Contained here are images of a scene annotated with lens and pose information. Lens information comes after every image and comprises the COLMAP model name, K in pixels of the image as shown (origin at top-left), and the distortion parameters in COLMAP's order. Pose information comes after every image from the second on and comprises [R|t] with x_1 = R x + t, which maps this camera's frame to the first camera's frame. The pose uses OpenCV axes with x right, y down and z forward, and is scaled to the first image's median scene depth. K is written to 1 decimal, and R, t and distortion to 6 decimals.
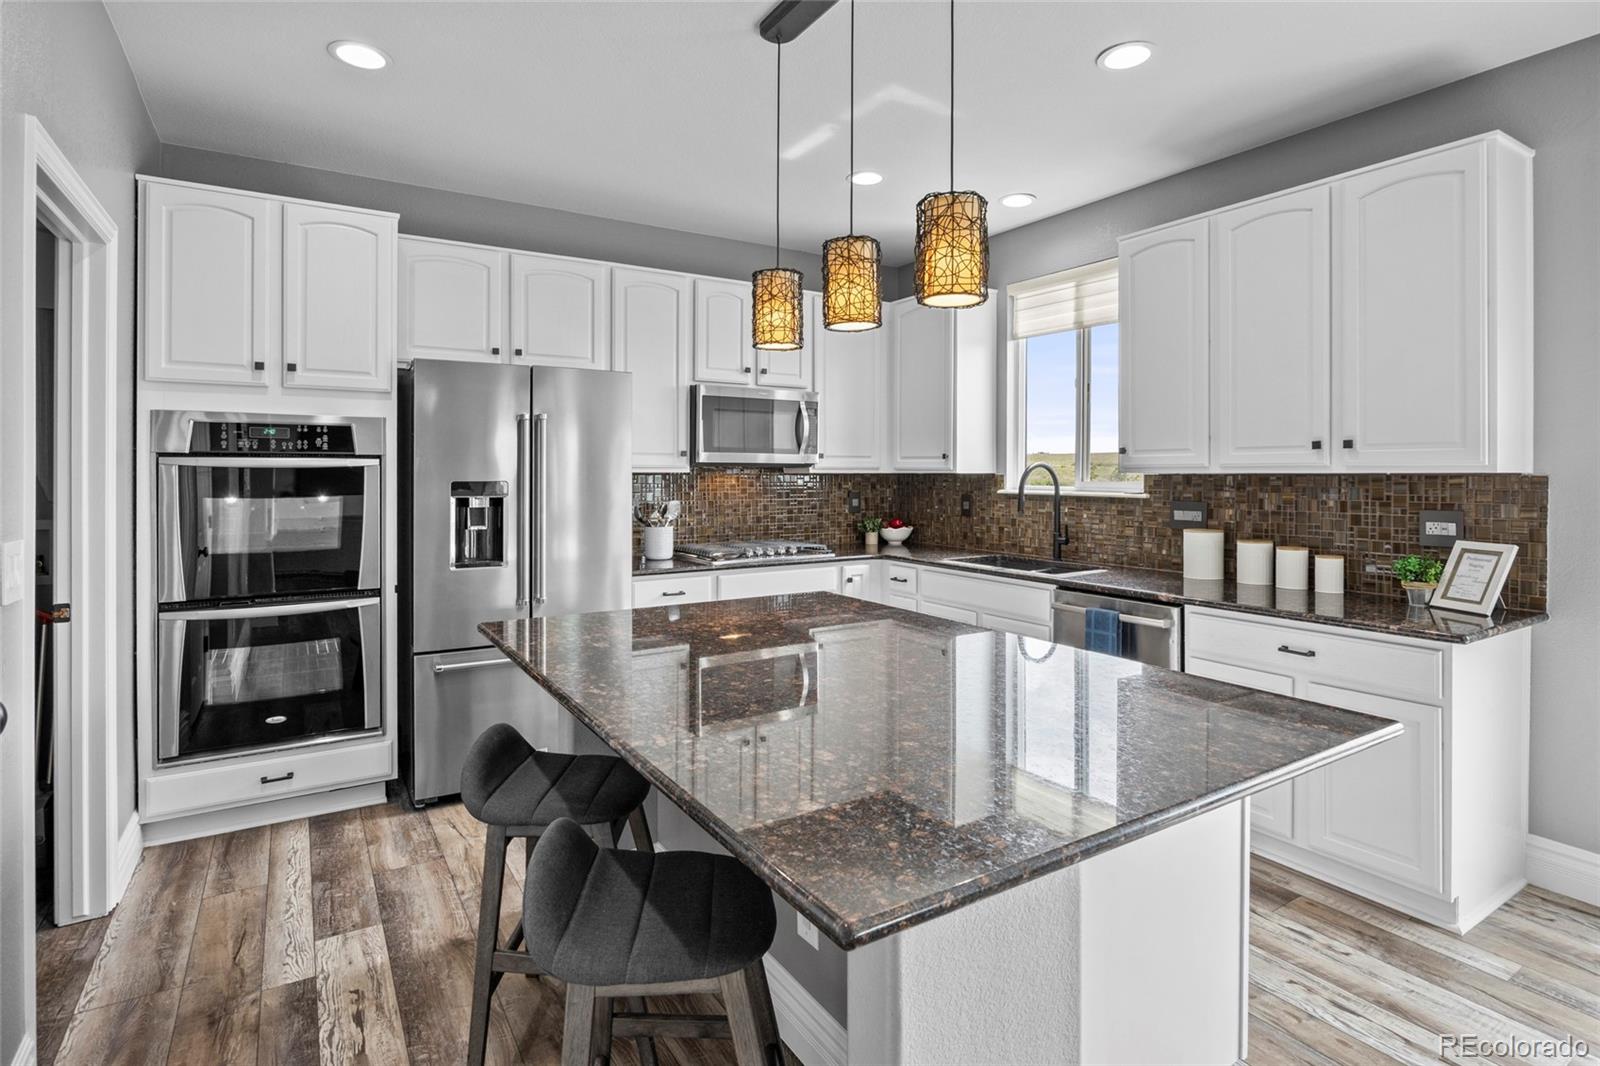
lens RADIAL K [[797.7, 0, 795.4], [0, 797.7, 472.2], [0, 0, 1]] dist [-0.021871, -0.000339]
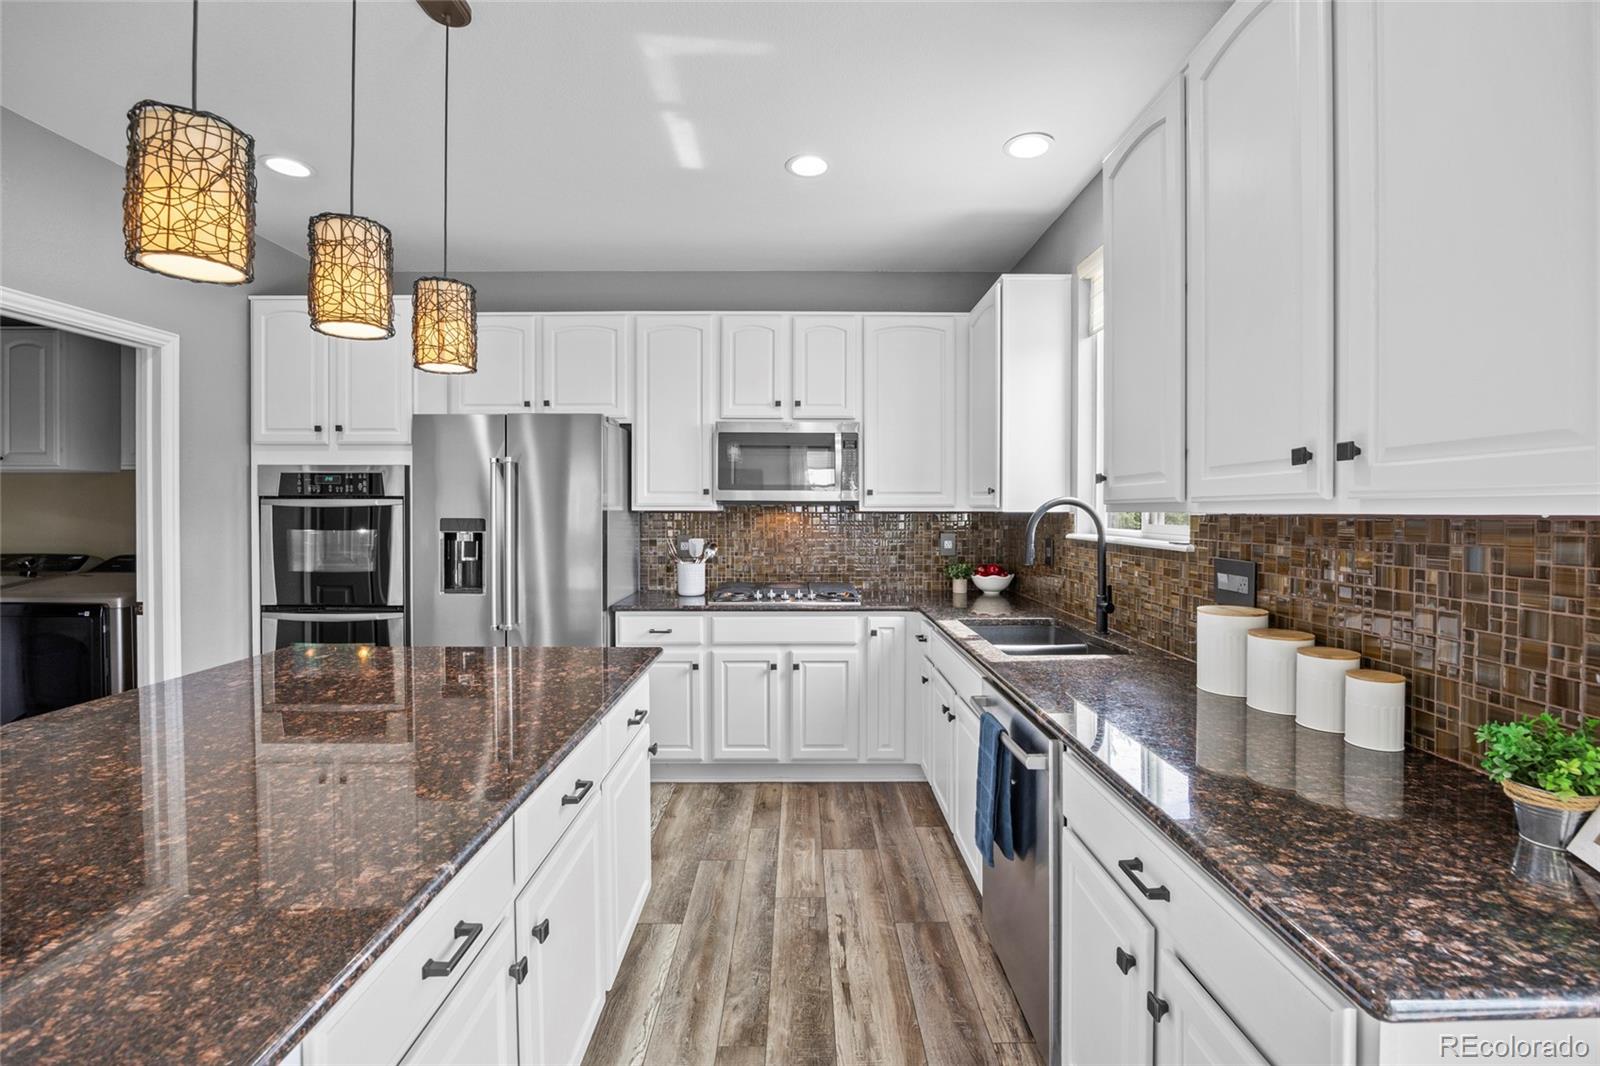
lens RADIAL K [[690.6, 0, 801.1], [0, 690.6, 520.7], [0, 0, 1]] dist [-0.012993, 0.000199]
pose [[0.848181, 0.008740, -0.529634, 0.539059], [-0.000465, 0.999876, 0.015756, -0.001029], [0.529706, -0.013117, 0.848080, 0.418233]]
